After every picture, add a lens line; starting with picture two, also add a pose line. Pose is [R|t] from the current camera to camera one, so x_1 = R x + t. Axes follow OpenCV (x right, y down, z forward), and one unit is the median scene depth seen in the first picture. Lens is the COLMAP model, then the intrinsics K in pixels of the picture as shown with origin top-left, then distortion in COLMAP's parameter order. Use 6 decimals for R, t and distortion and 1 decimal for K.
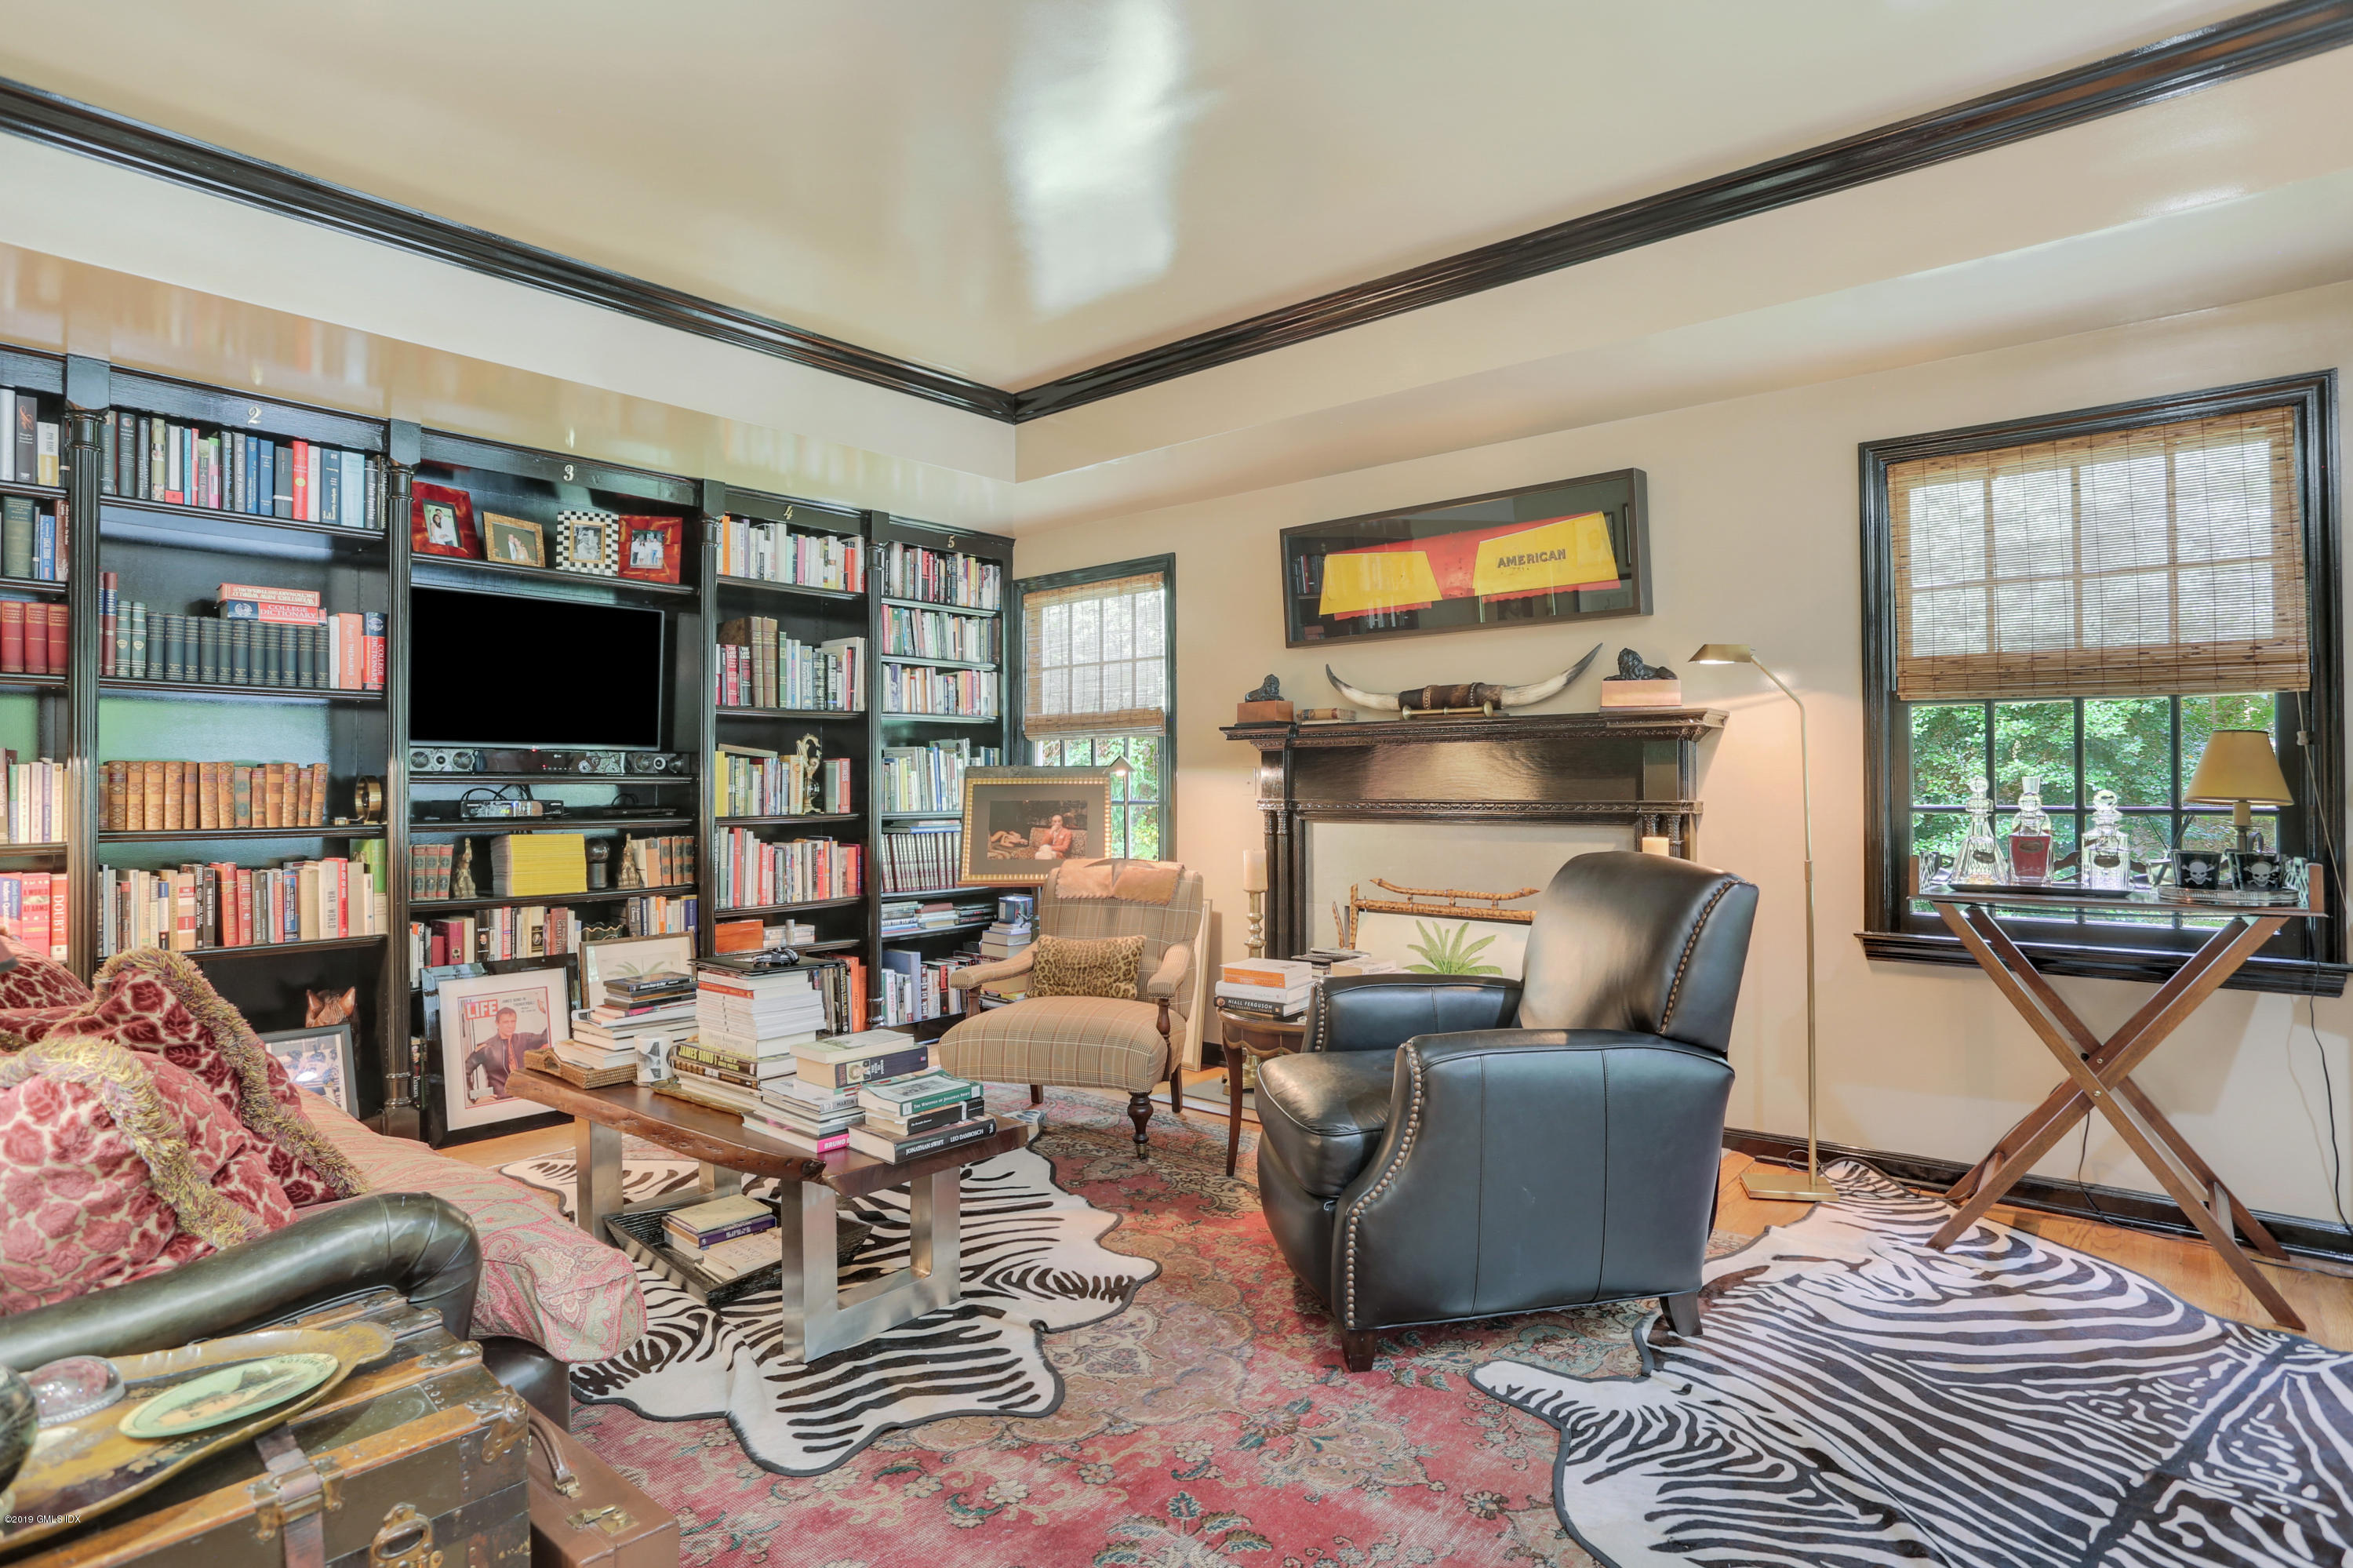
lens RADIAL K [[1222.7, 0, 1178.6], [0, 1222.7, 772.8], [0, 0, 1]] dist [-0.044749, 0.002805]
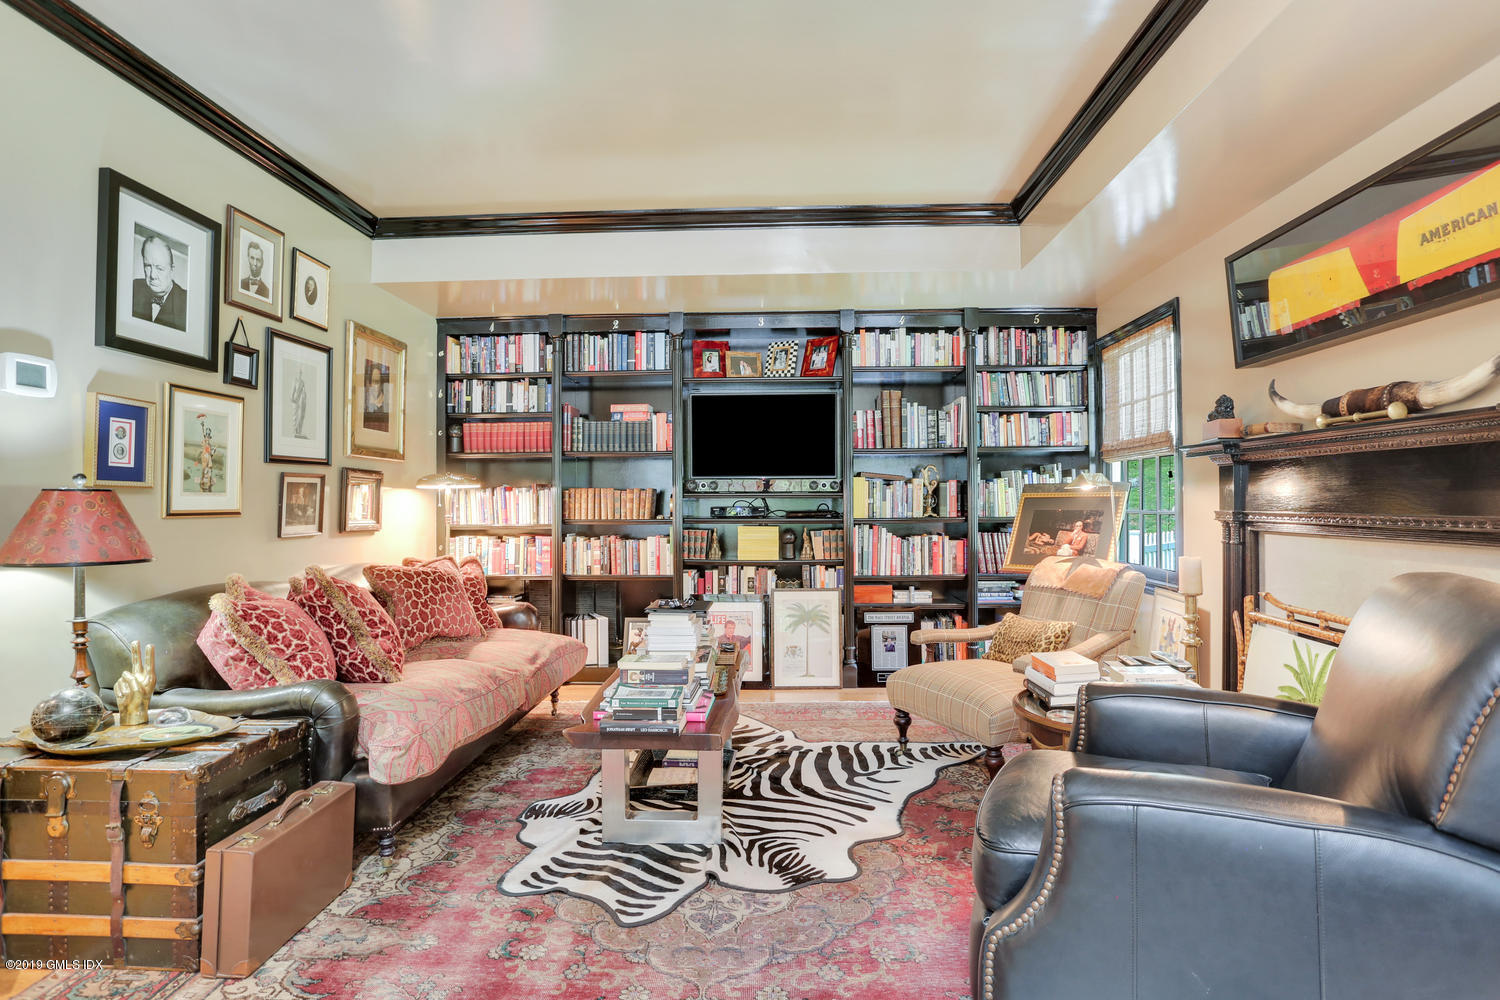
lens RADIAL K [[773.2, 0, 752.2], [0, 773.2, 492.4], [0, 0, 1]] dist [-0.062847, 0.009622]
pose [[0.618043, -0.007762, -0.786106, 0.359853], [0.009964, 0.999948, -0.002040, 0.003052], [0.786081, -0.006571, 0.618088, 0.278842]]
